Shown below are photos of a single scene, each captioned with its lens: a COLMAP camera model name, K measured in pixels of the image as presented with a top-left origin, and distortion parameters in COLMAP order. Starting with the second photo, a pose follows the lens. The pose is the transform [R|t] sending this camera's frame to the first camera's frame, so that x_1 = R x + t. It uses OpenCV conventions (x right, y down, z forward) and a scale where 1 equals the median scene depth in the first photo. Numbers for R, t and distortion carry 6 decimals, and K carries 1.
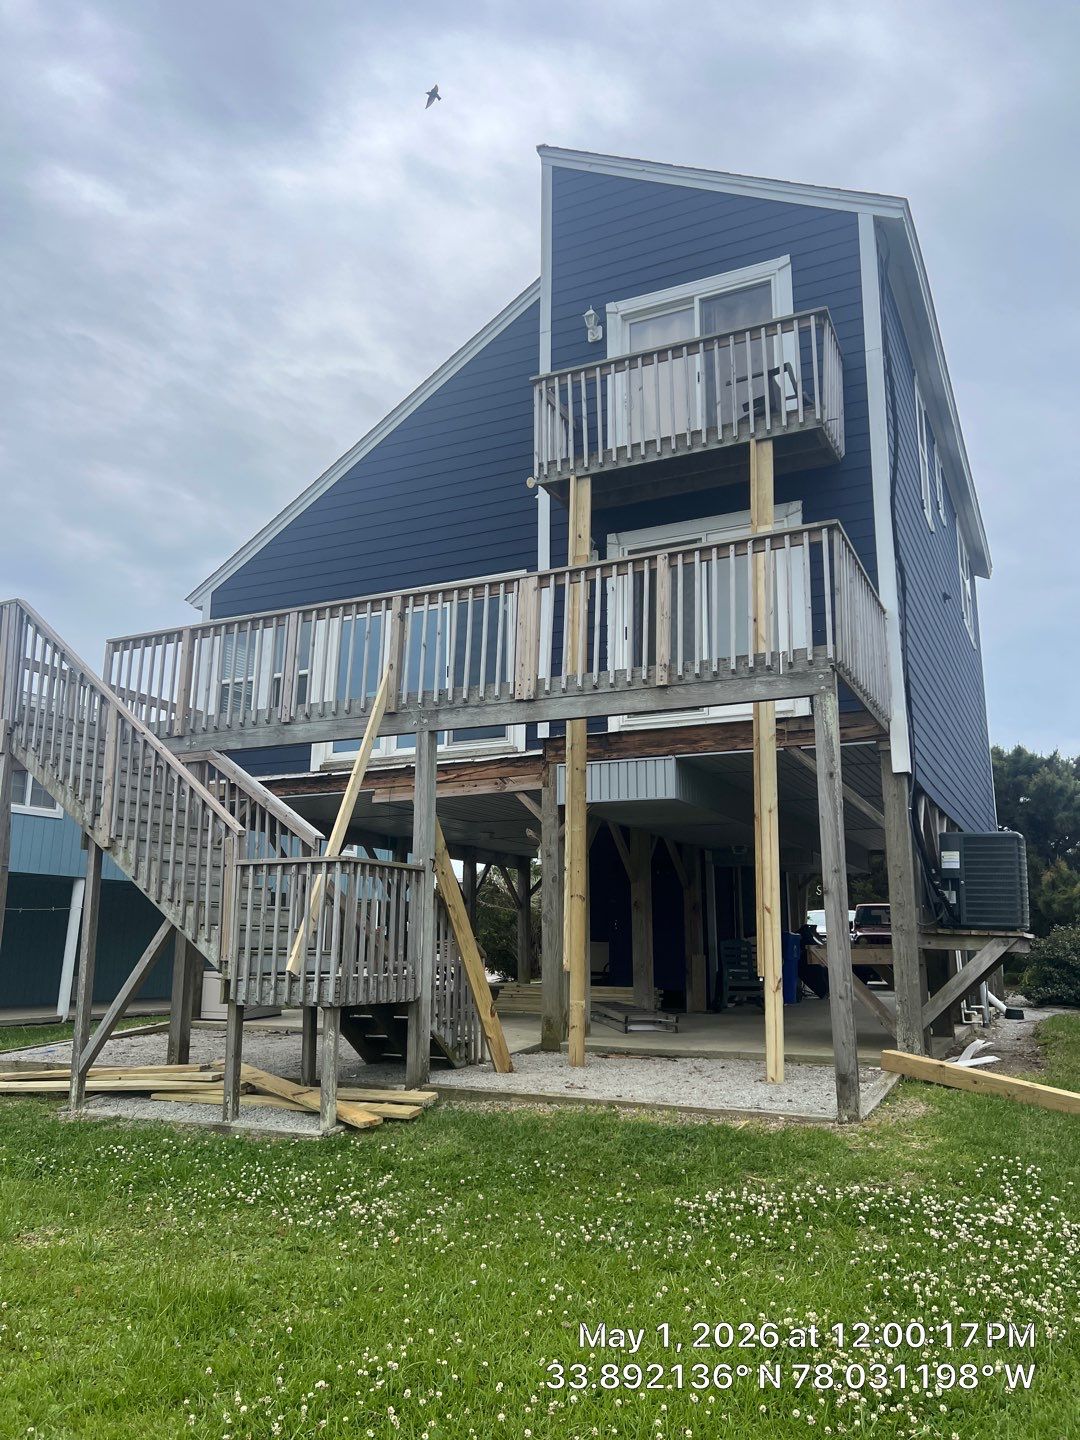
lens RADIAL K [[1081.5, 0, 540.0], [0, 1081.5, 720.0], [0, 0, 1]] dist [0.053038, -0.001090]
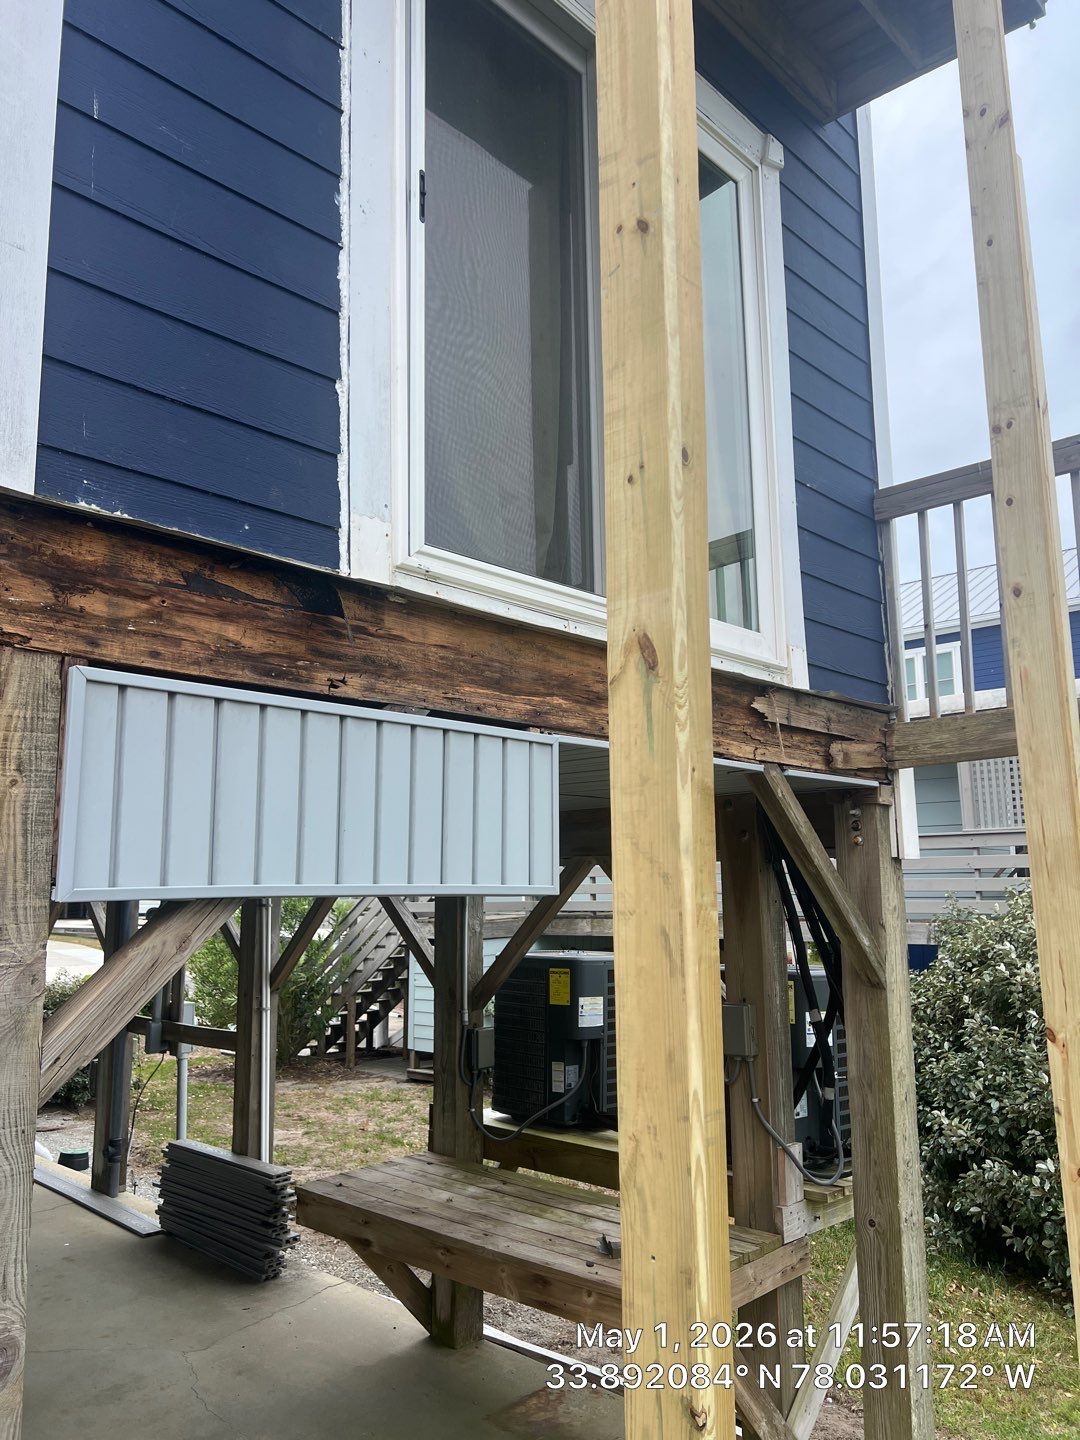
lens RADIAL K [[1066.6, 0, 540.0], [0, 1066.6, 720.0], [0, 0, 1]] dist [0.006610, 0.000745]
pose [[0.287030, 0.137948, 0.947937, -0.129478], [-0.185669, 0.978822, -0.086223, 0.052047], [-0.939756, -0.151254, 0.306564, 0.901319]]
